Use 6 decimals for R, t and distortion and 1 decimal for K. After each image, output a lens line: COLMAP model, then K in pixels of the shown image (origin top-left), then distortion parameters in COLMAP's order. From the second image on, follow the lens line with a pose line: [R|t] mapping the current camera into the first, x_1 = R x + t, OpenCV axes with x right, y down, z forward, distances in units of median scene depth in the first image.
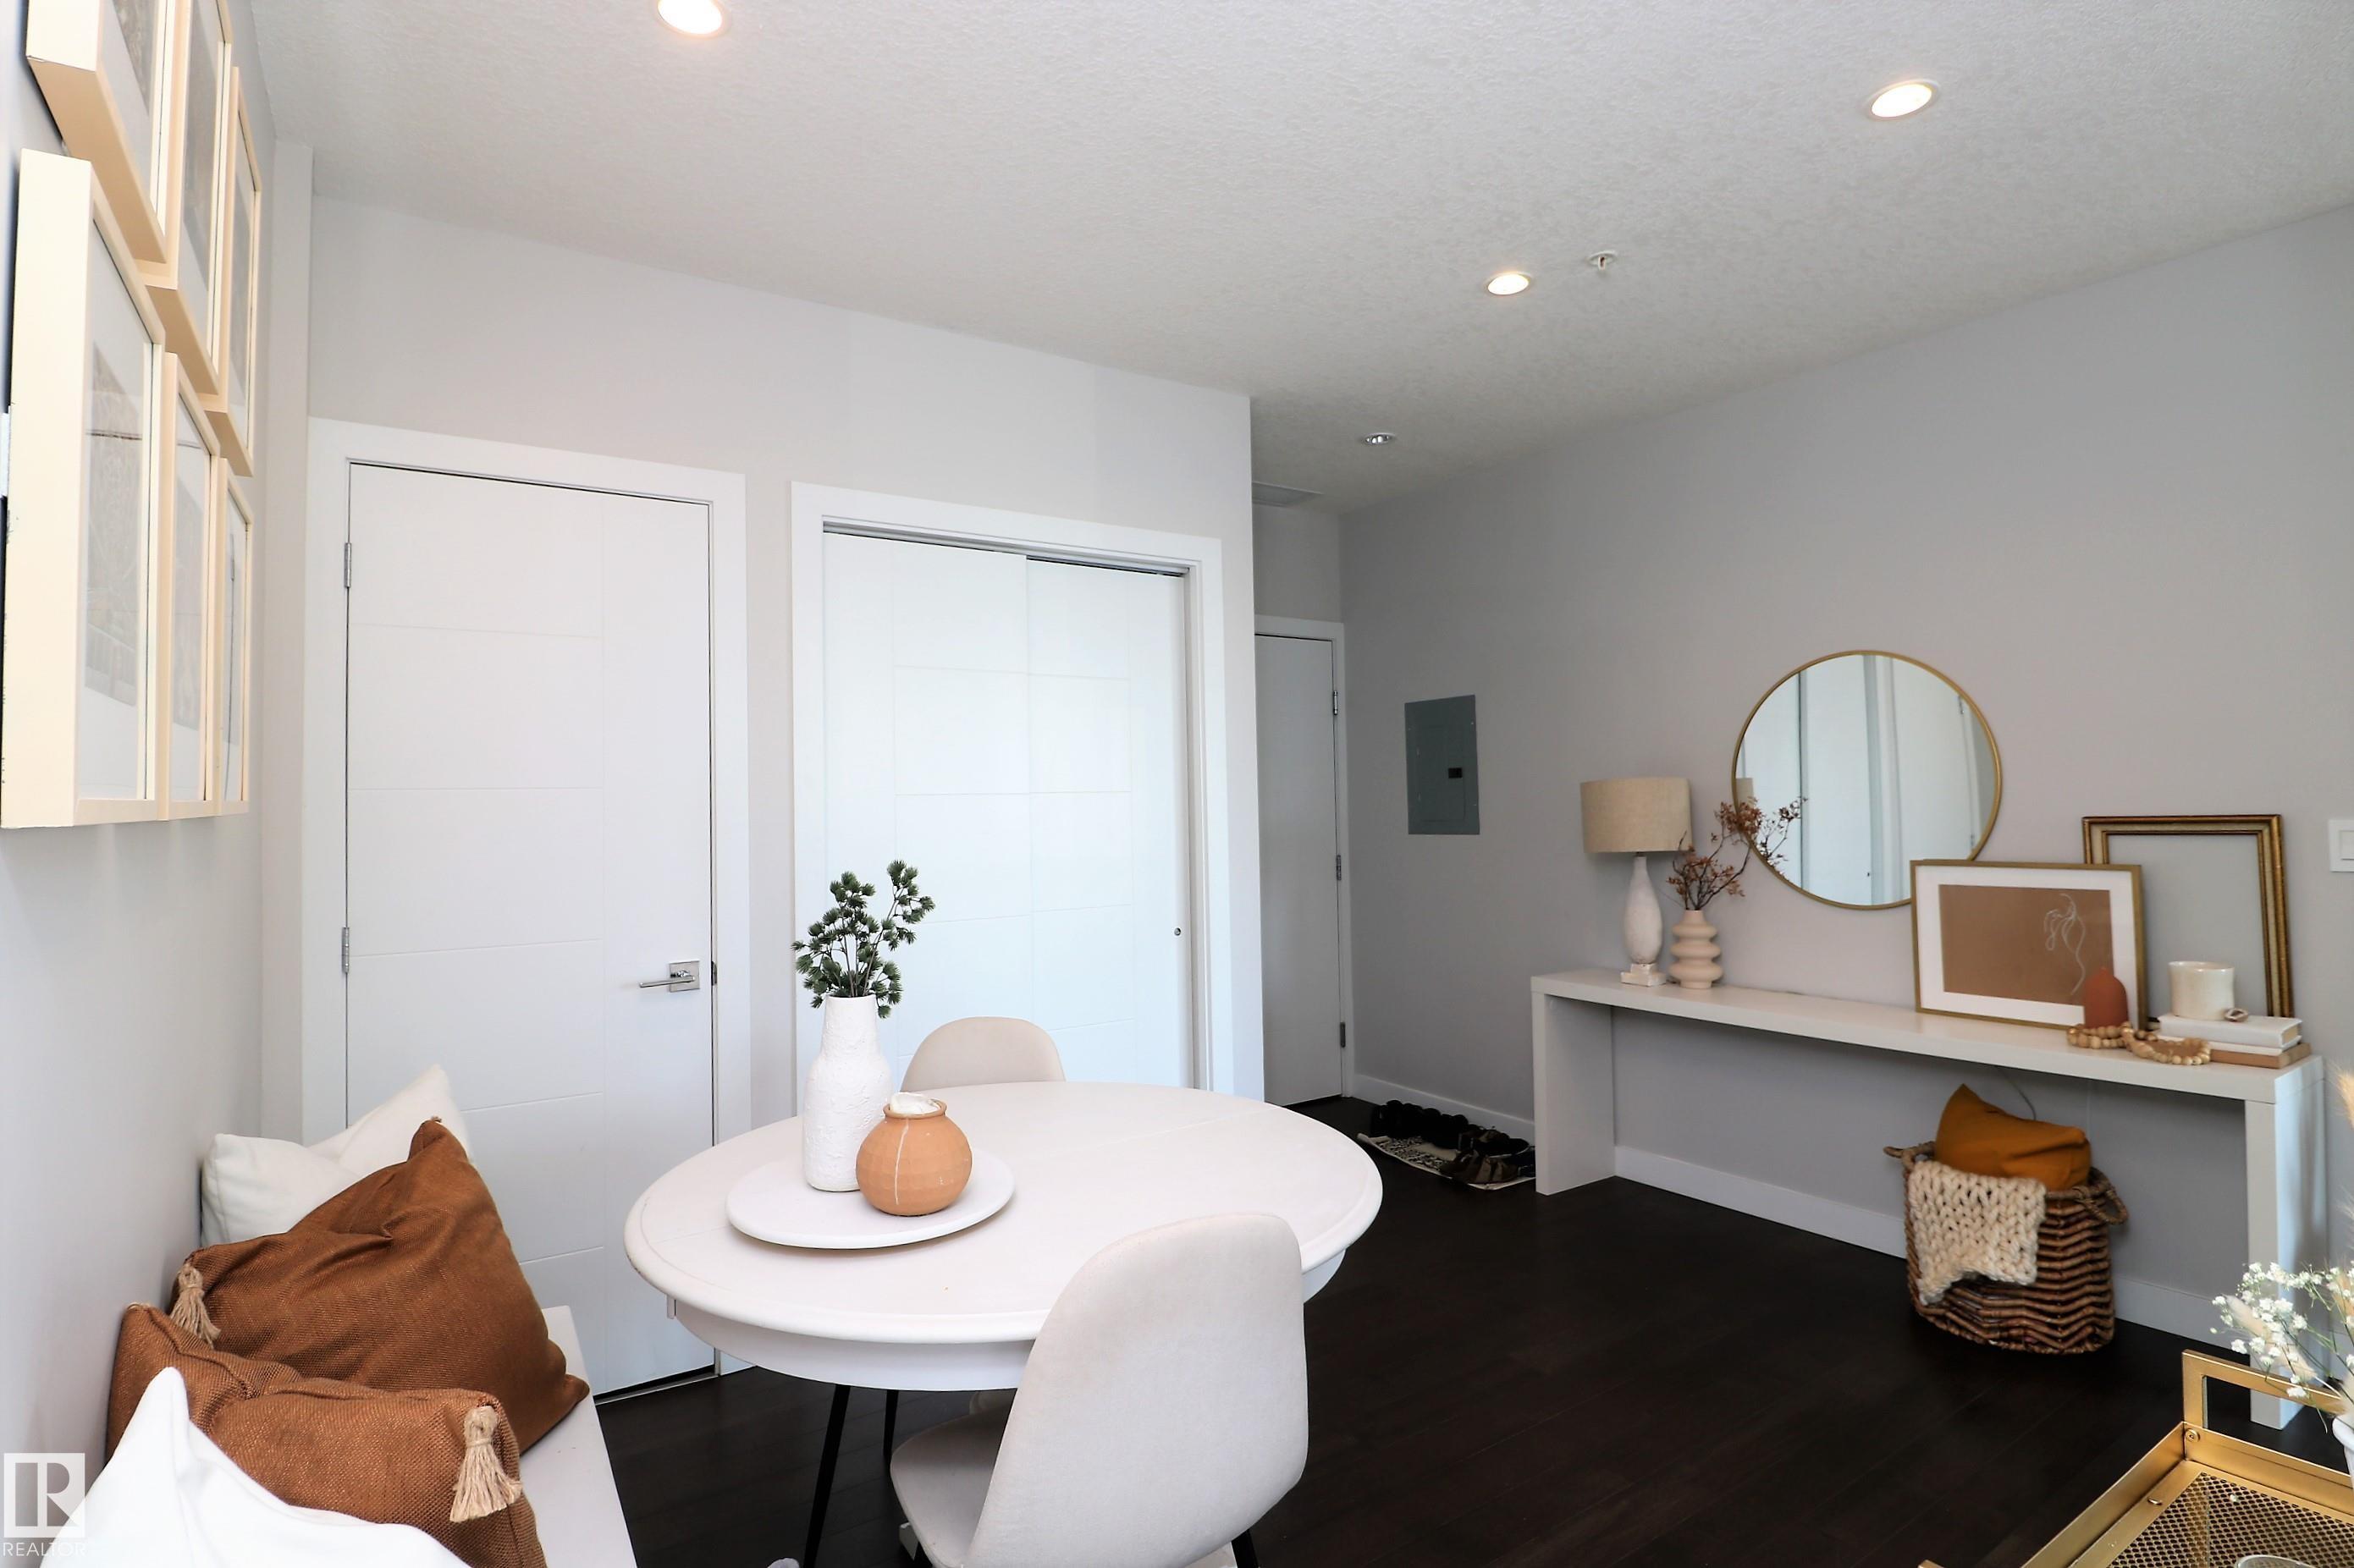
lens RADIAL K [[1166.8, 0, 1177.0], [0, 1166.8, 784.0], [0, 0, 1]] dist [-0.002589, -0.000185]
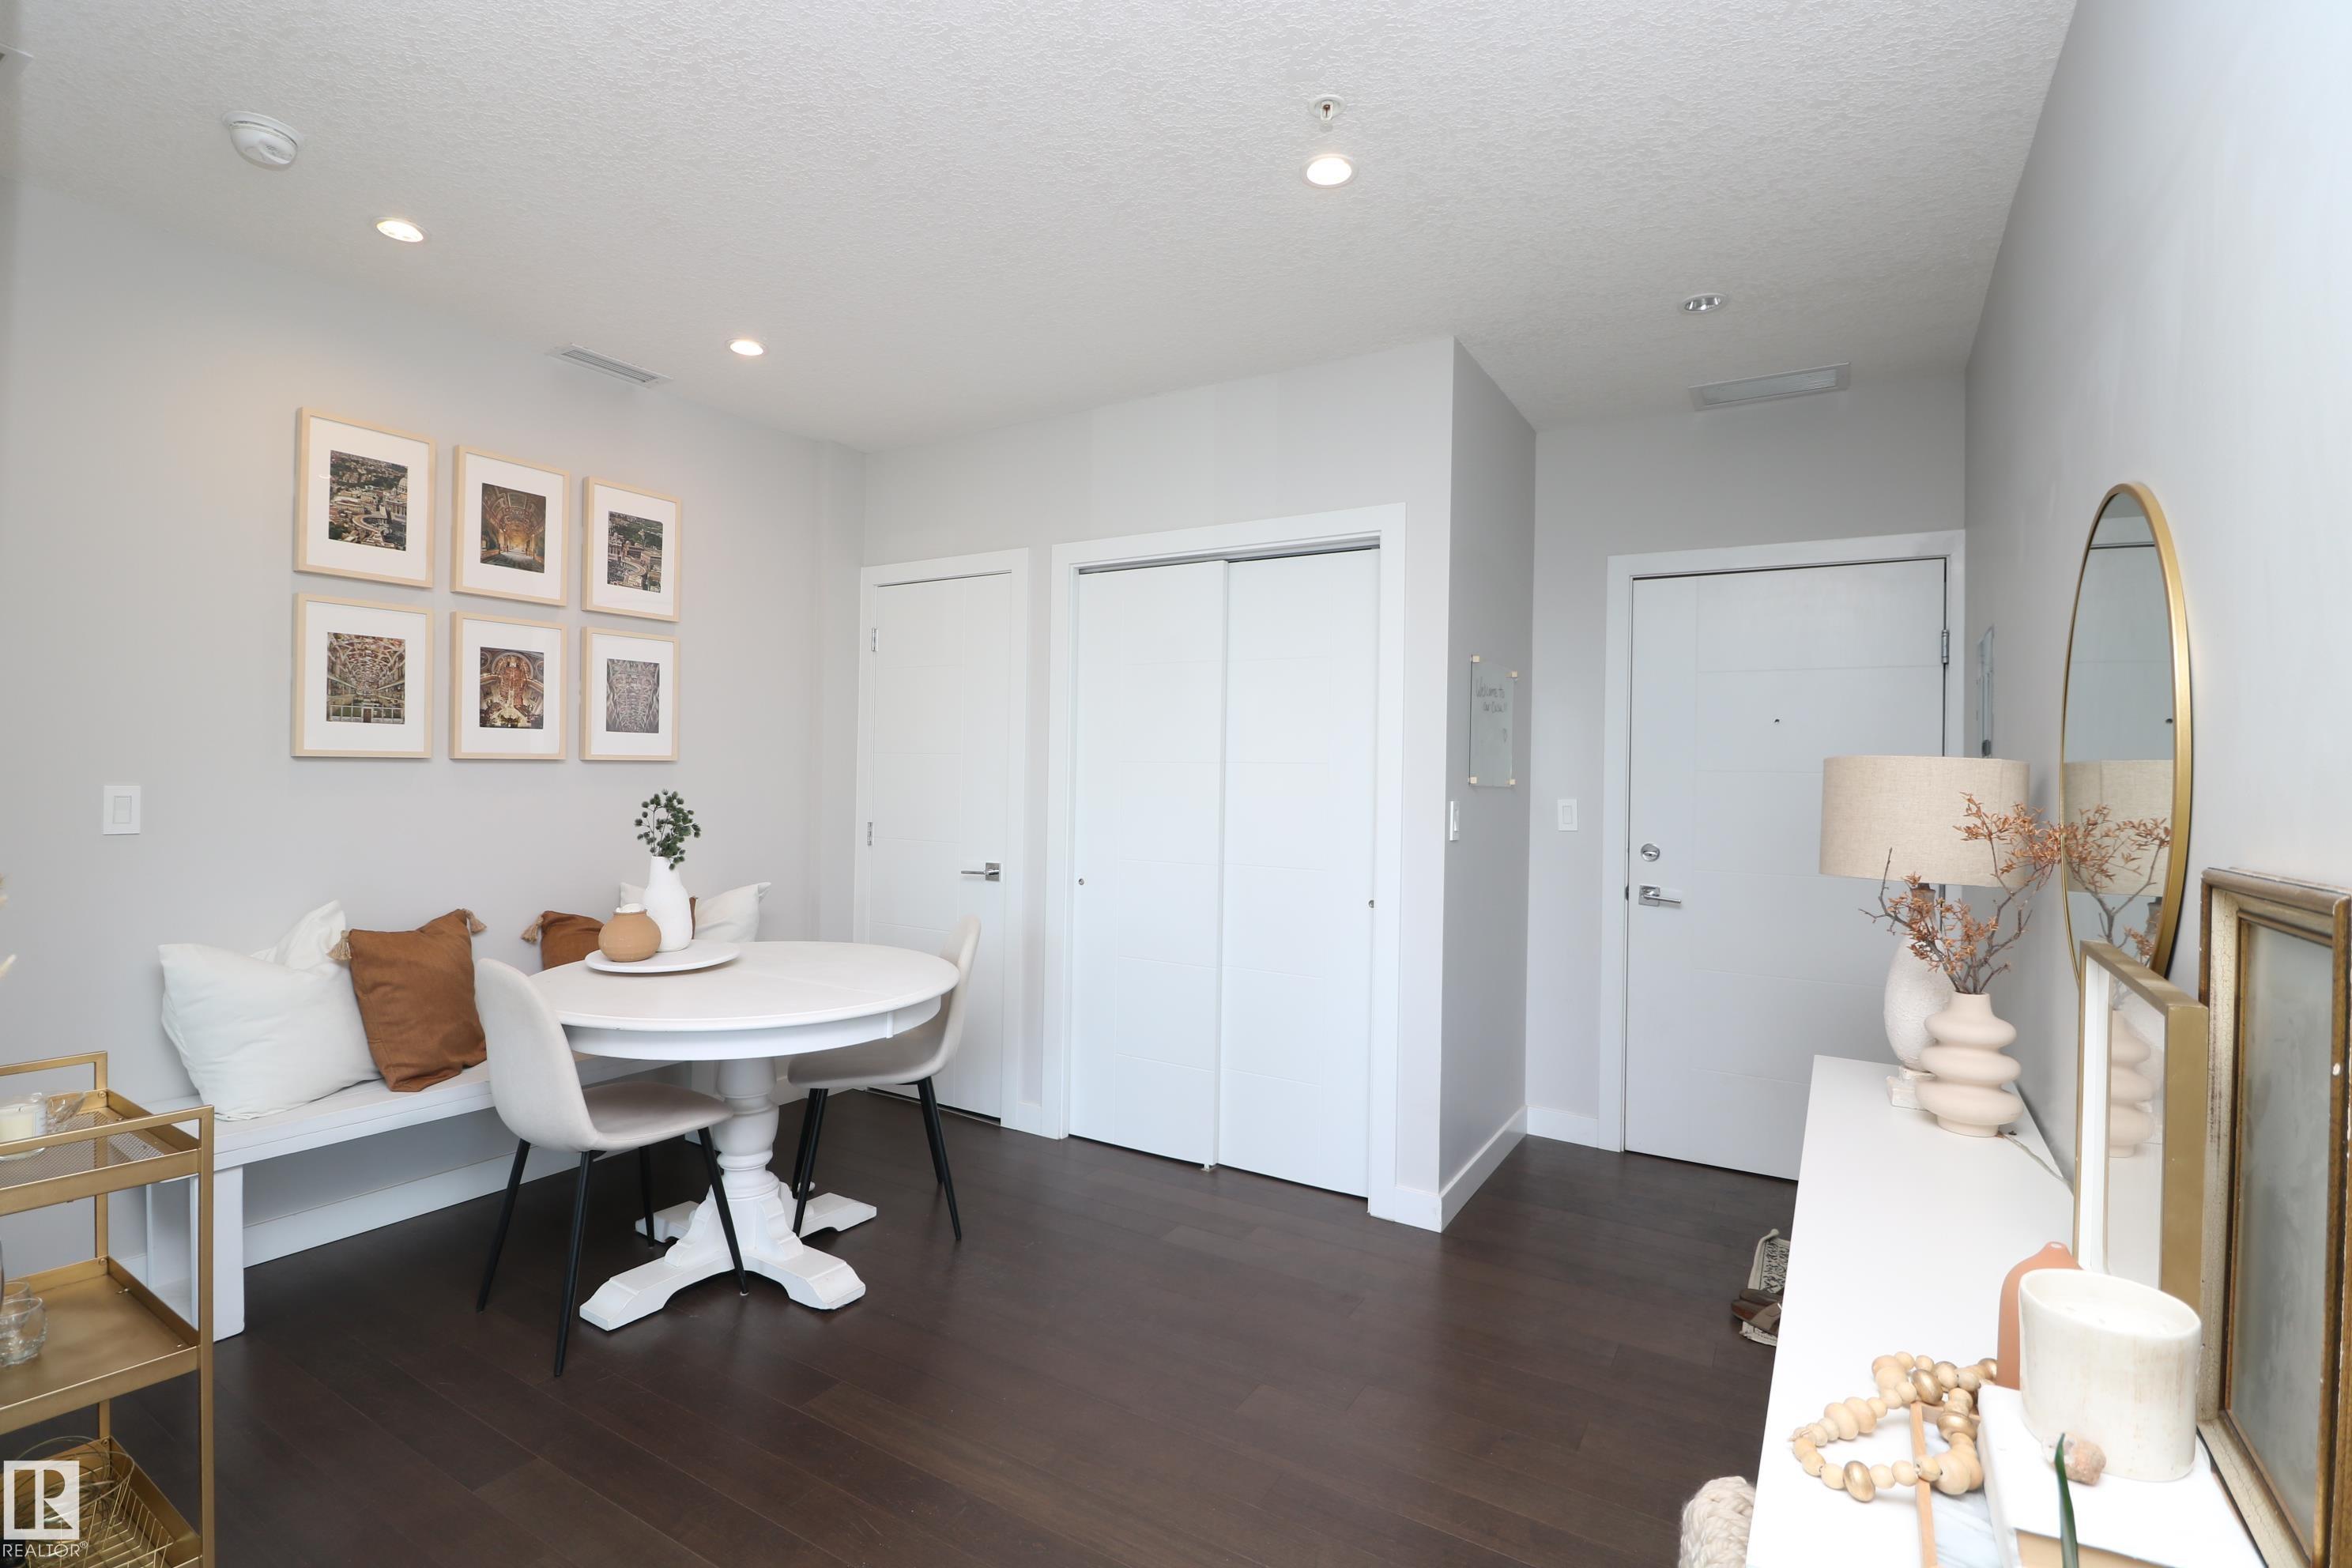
lens RADIAL K [[1088.3, 0, 1176.0], [0, 1088.3, 784.0], [0, 0, 1]] dist [-0.029148, -0.000111]
pose [[0.407213, 0.030818, -0.912813, 0.851387], [-0.010075, 0.999521, 0.029251, -0.001929], [0.913278, -0.002714, 0.407328, 0.507065]]
